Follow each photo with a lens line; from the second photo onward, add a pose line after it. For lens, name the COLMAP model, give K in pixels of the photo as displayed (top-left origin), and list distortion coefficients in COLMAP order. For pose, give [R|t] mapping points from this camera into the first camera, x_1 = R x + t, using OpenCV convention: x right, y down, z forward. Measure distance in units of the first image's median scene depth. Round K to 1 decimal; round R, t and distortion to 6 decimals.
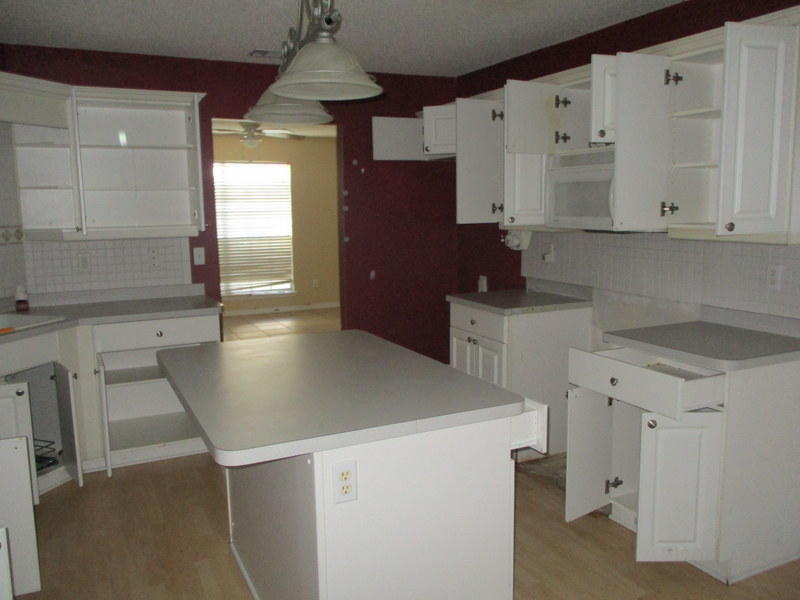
lens RADIAL K [[669.0, 0, 401.6], [0, 669.0, 299.4], [0, 0, 1]] dist [-0.004625, -0.016629]
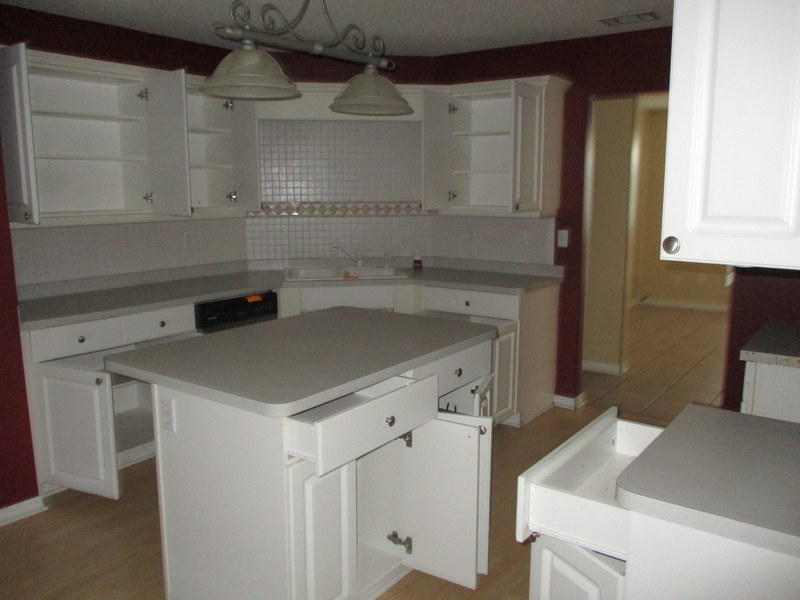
lens RADIAL K [[669.0, 0, 402.0], [0, 669.0, 299.9], [0, 0, 1]] dist [-0.004625, -0.016629]
pose [[0.471794, 0.159350, -0.867190, 0.469543], [-0.129308, 0.985404, 0.110722, -0.053680], [0.872176, 0.059896, 0.485512, 0.306477]]
